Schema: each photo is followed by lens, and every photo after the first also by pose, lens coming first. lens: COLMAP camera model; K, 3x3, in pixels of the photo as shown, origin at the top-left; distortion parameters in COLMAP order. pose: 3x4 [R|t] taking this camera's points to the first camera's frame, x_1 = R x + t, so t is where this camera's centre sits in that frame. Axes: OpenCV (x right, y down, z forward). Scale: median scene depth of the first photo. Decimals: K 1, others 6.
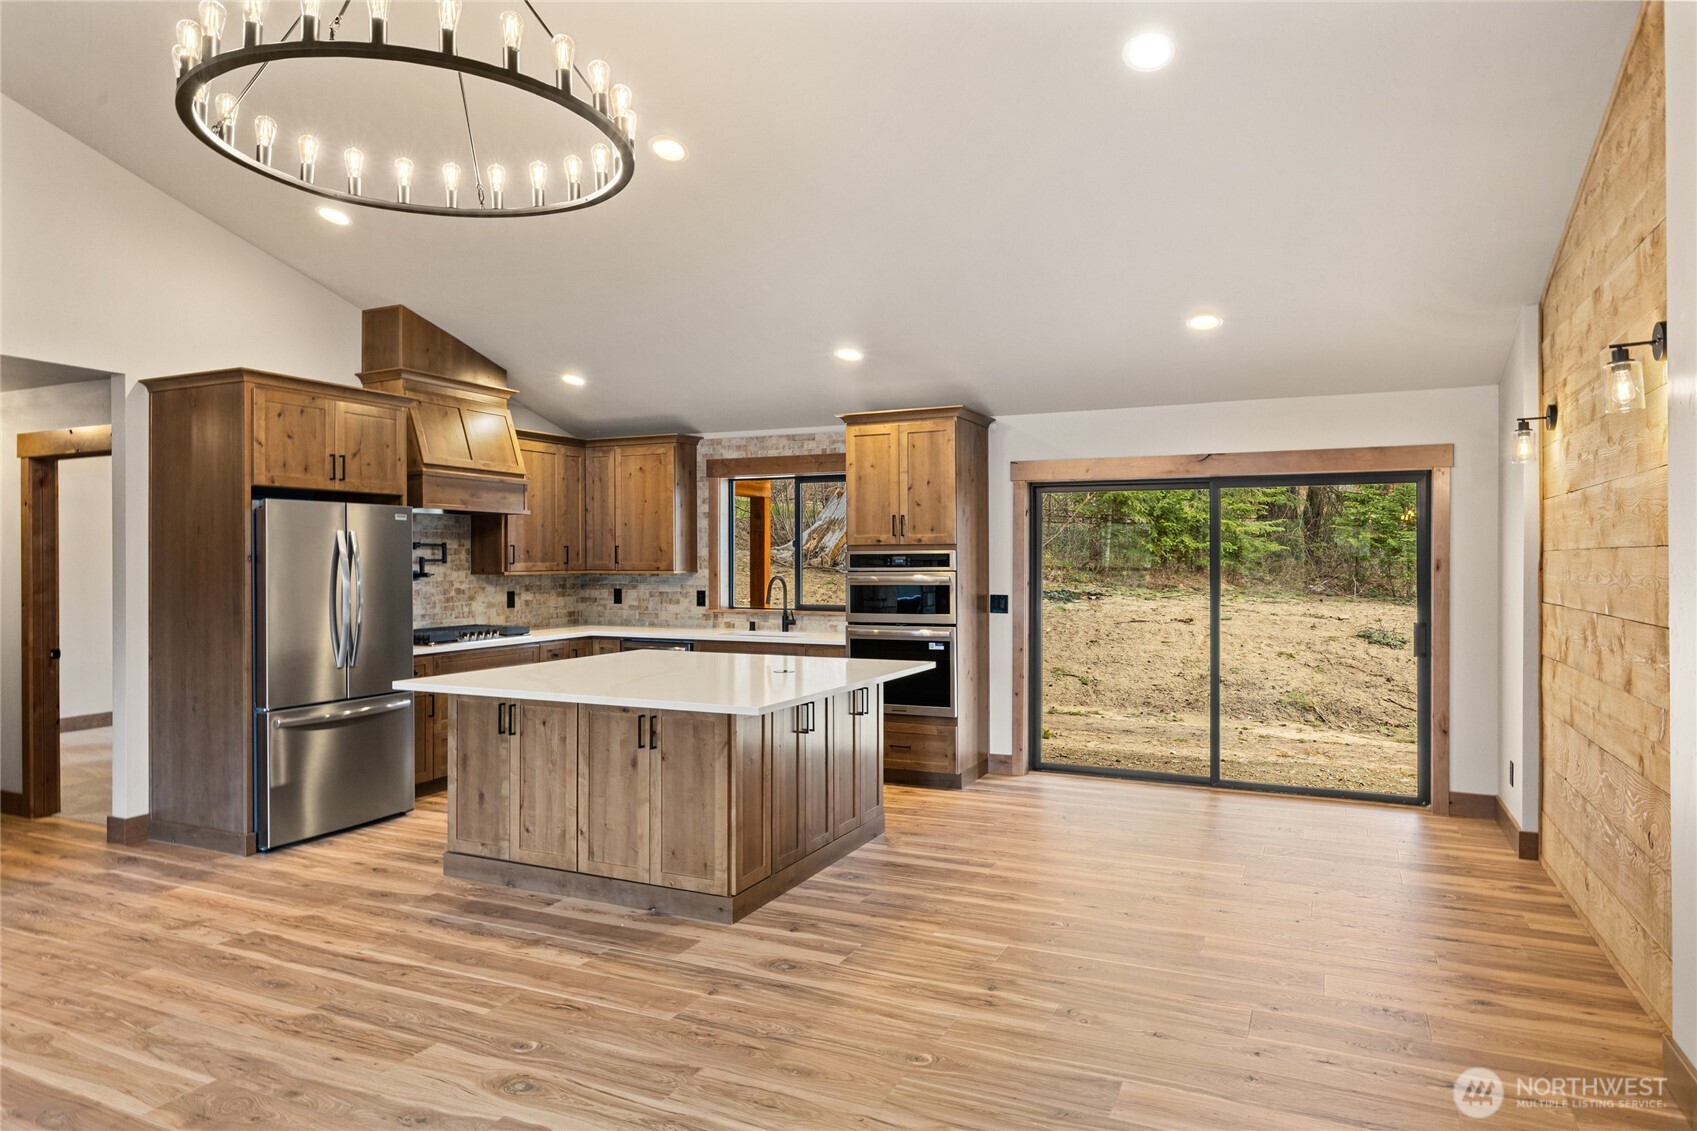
lens RADIAL K [[1045.2, 0, 854.3], [0, 1045.2, 555.7], [0, 0, 1]] dist [-0.000471, -0.000692]
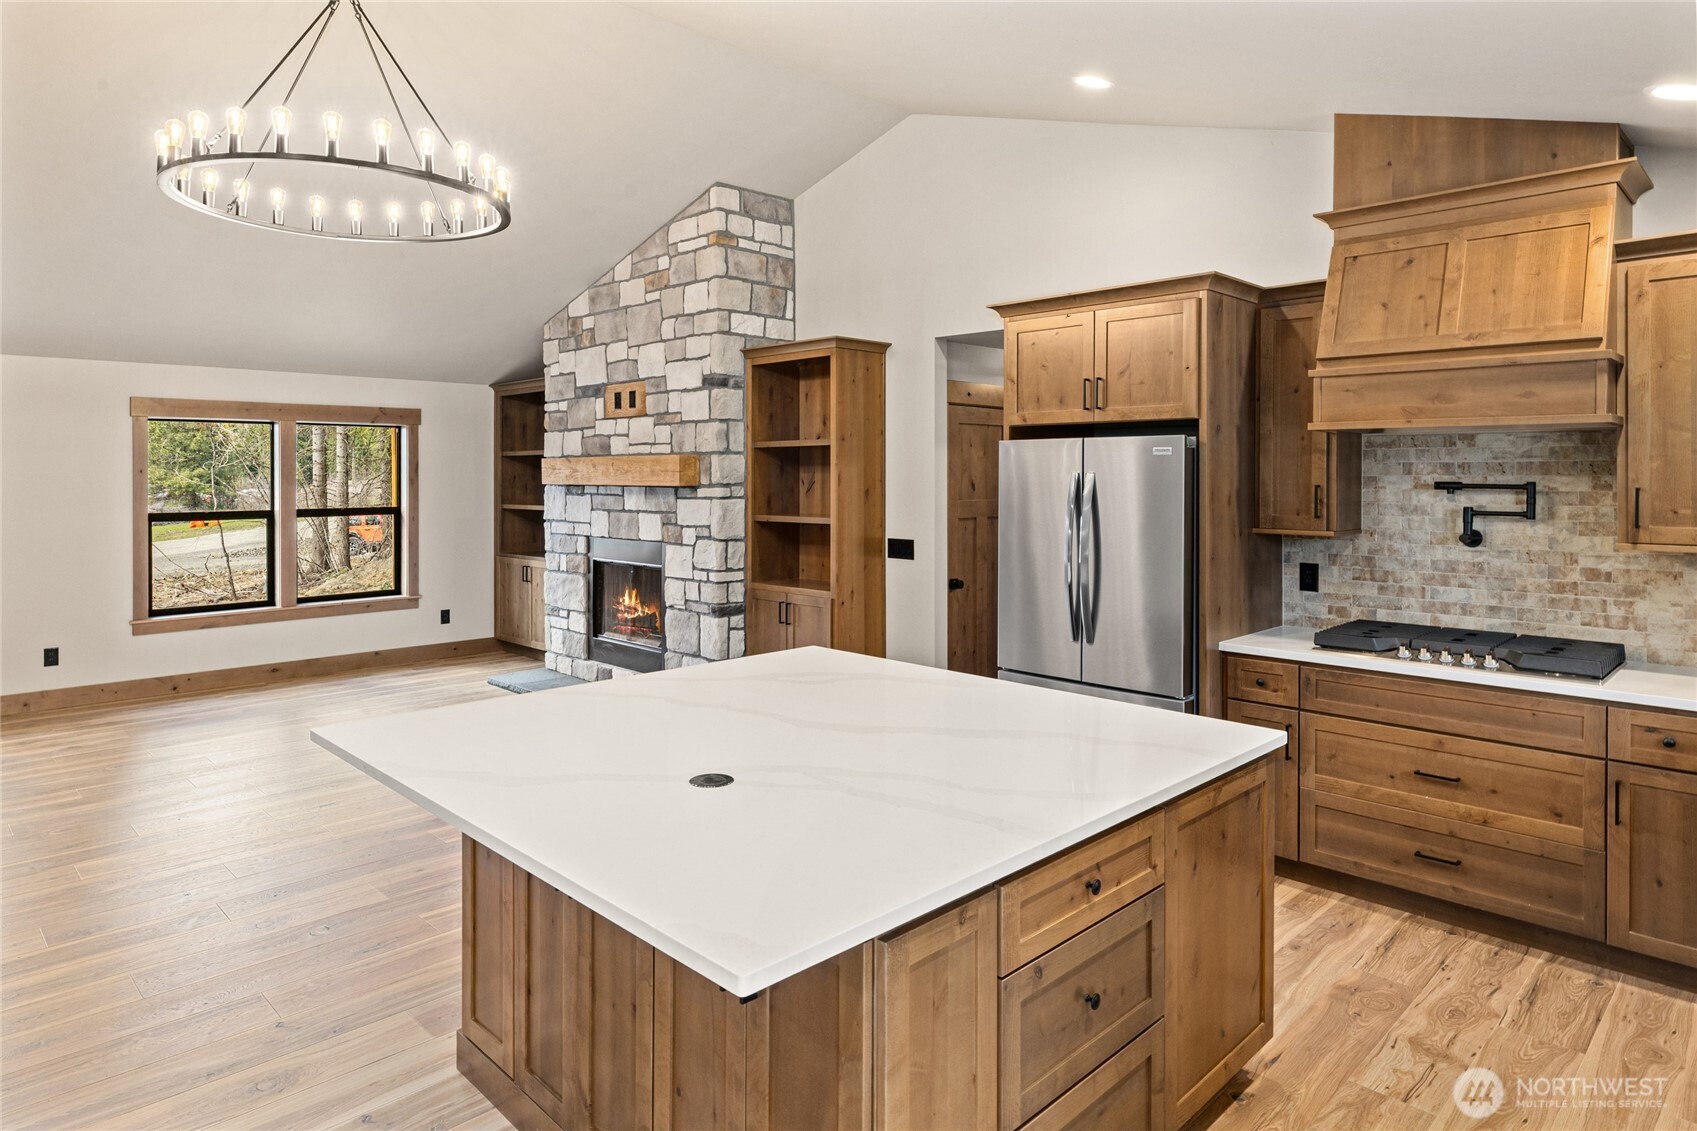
lens RADIAL K [[966.9, 0, 811.8], [0, 966.9, 483.0], [0, 0, 1]] dist [0.000174, -0.001558]
pose [[-0.355392, 0.007912, -0.934684, 0.208332], [0.003110, 0.999969, 0.007282, -0.016138], [0.934712, -0.000318, -0.355406, 0.798881]]
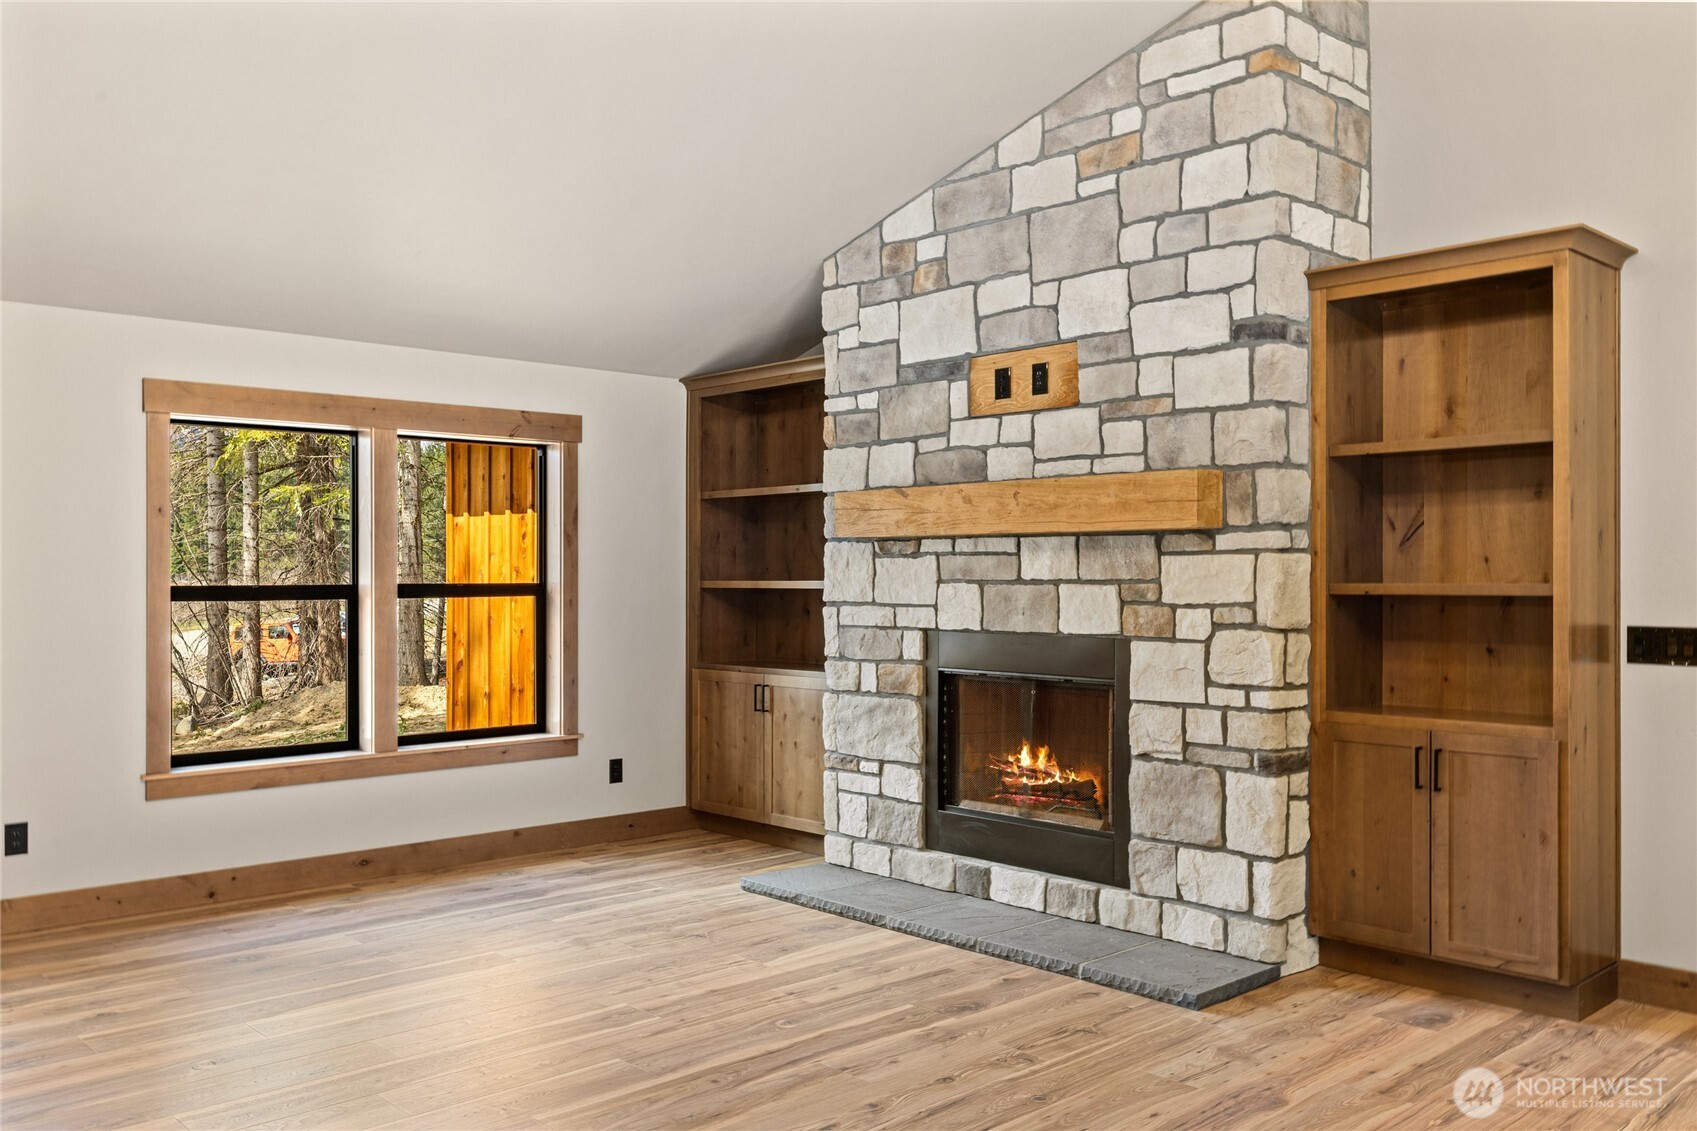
lens RADIAL K [[1376.1, 0, 800.1], [0, 1376.1, 575.3], [0, 0, 1]] dist [-0.004814, 0.019187]
pose [[-0.395543, 0.002025, -0.918445, 0.117730], [0.002710, 0.999996, 0.001038, 0.013334], [0.918443, -0.002078, -0.395547, 0.471988]]
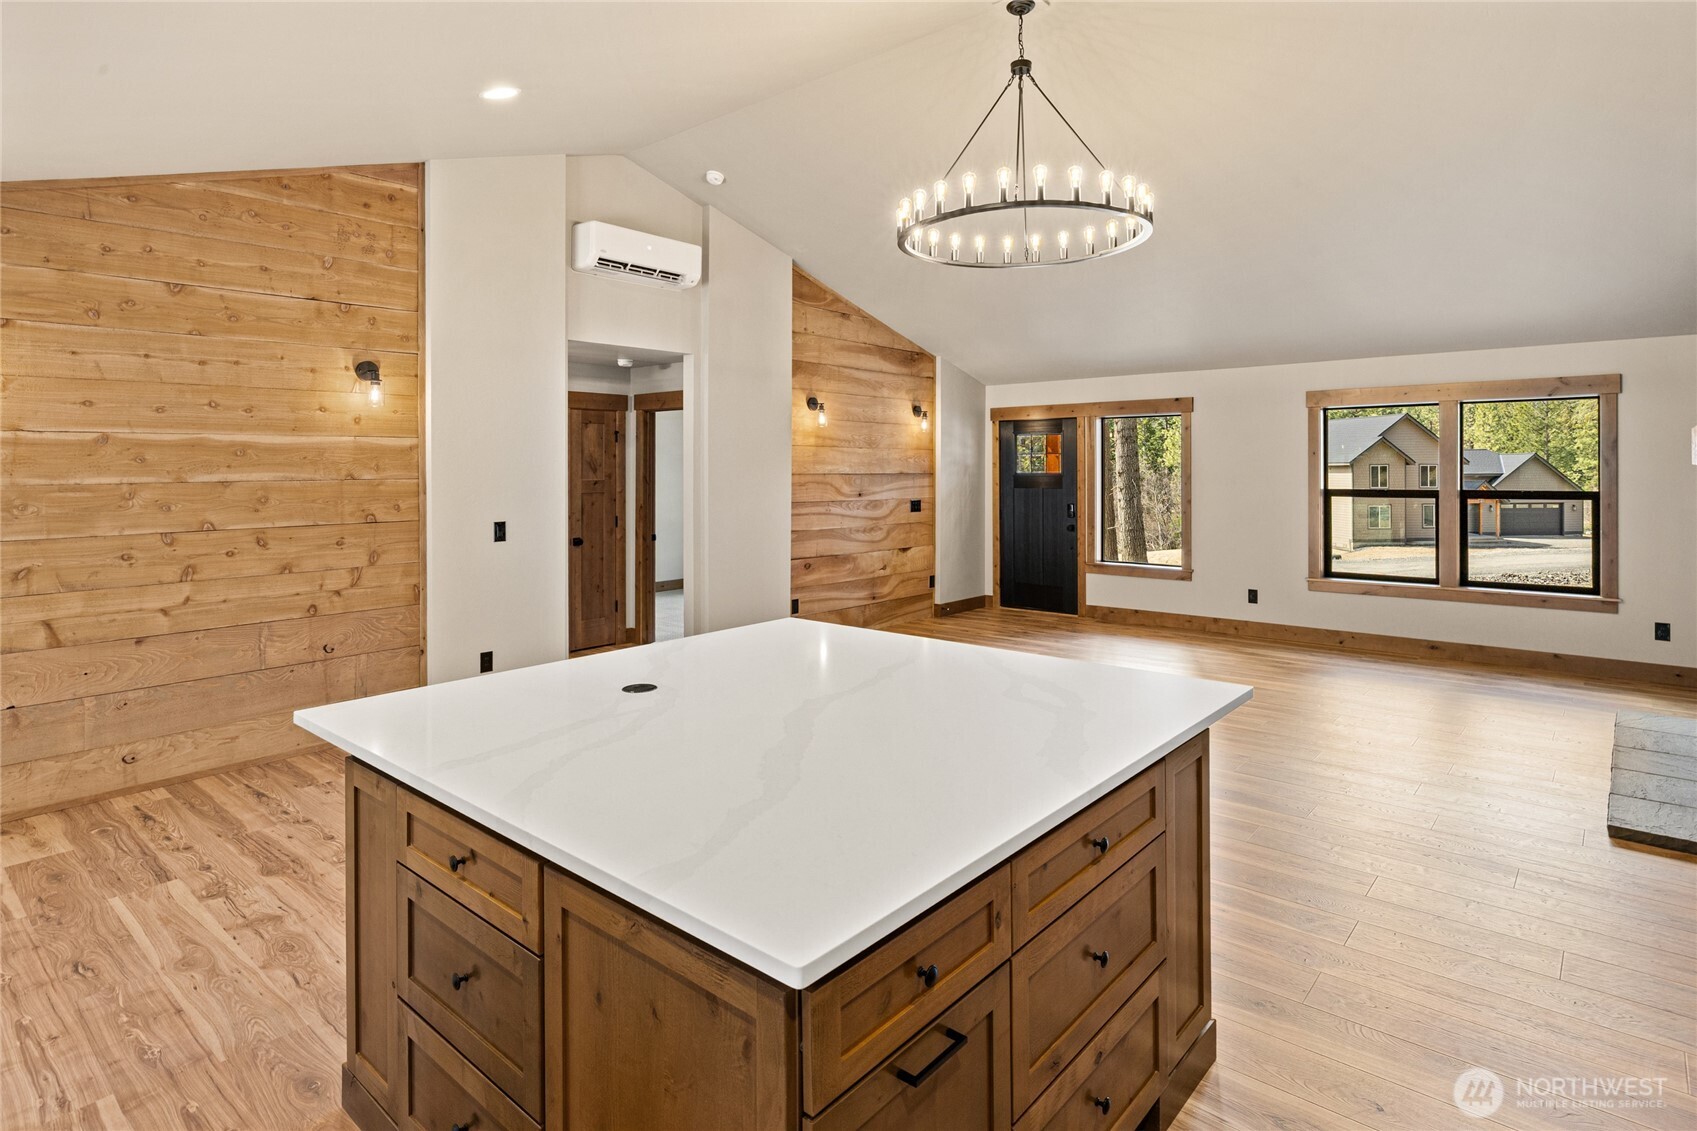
lens RADIAL K [[888.6, 0, 870.5], [0, 888.6, 464.2], [0, 0, 1]] dist [-0.004172, 0.001361]
pose [[-0.965741, 0.006949, 0.259415, -0.218193], [0.006744, 0.999976, -0.001681, -0.012181], [-0.259421, 0.000126, -0.965764, 0.988679]]
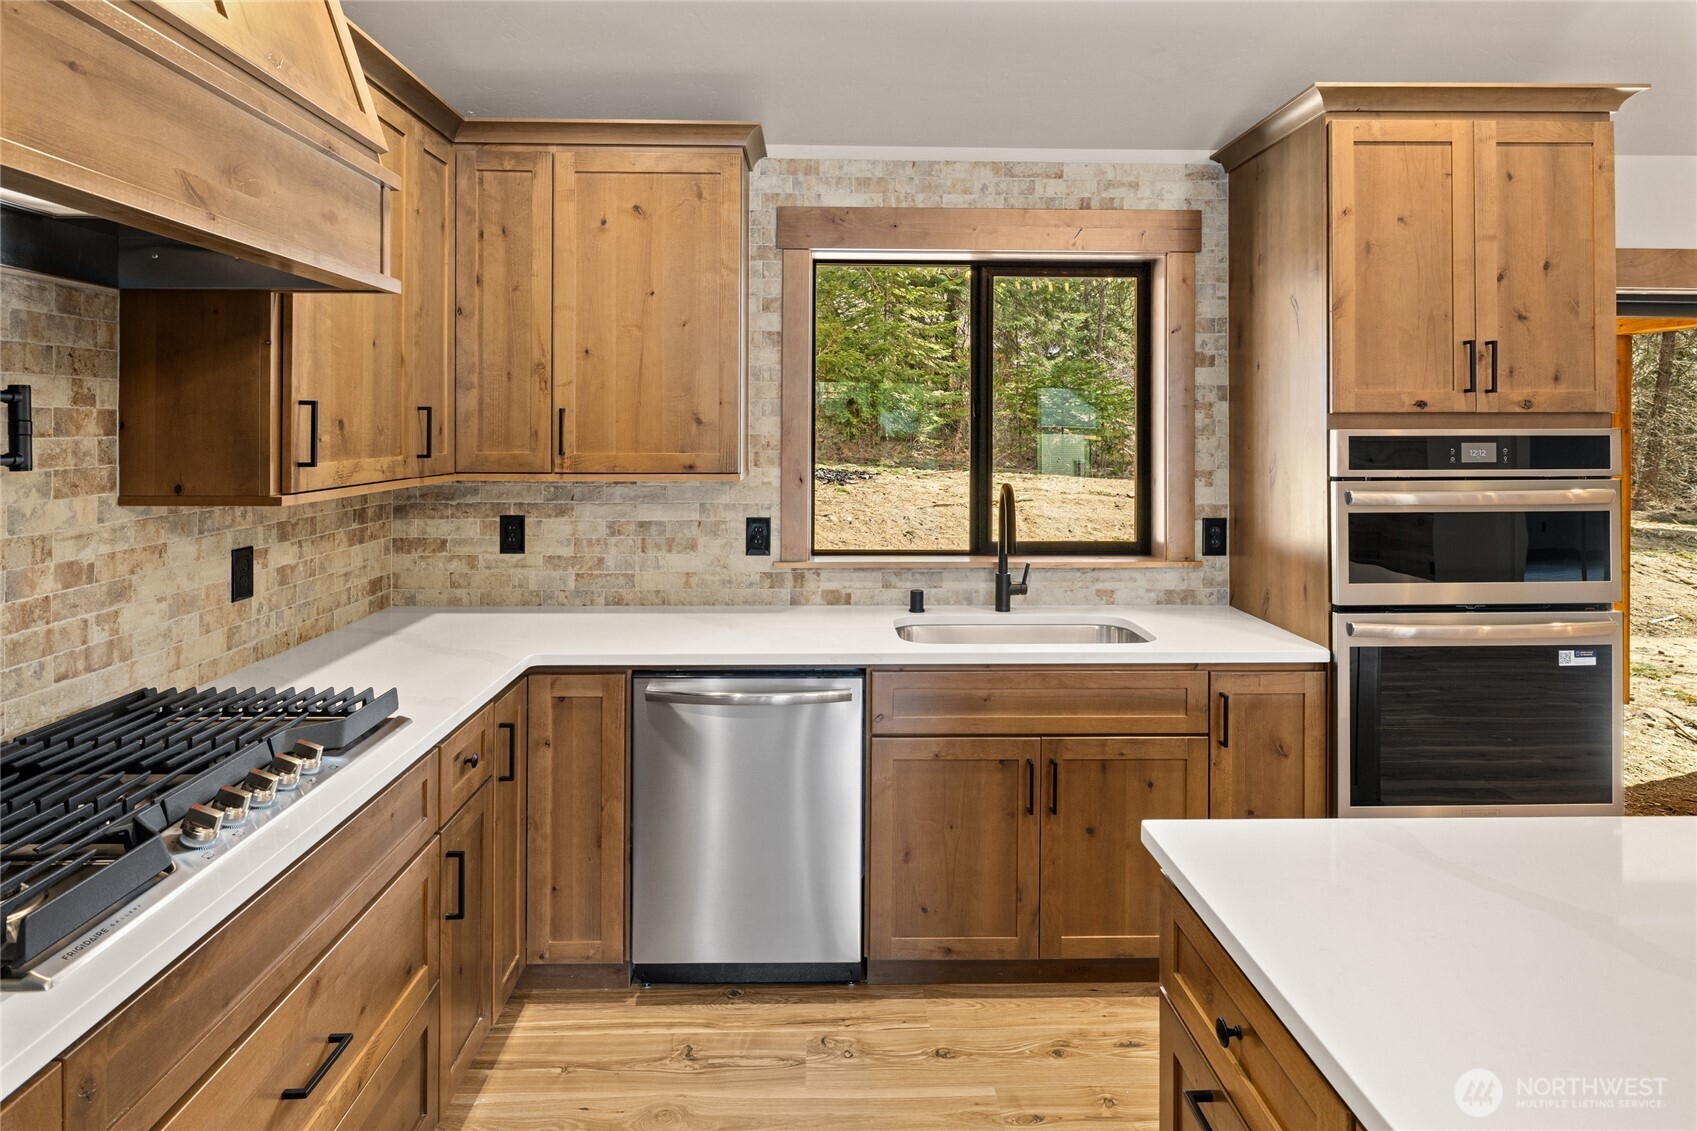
lens RADIAL K [[943.1, 0, 840.2], [0, 943.1, 423.2], [0, 0, 1]] dist [0.000291, 0.000153]
pose [[0.894968, 0.005936, 0.446090, -0.308740], [-0.005126, 0.999982, -0.003024, -0.003862], [-0.446100, 0.000419, 0.894983, 0.695724]]
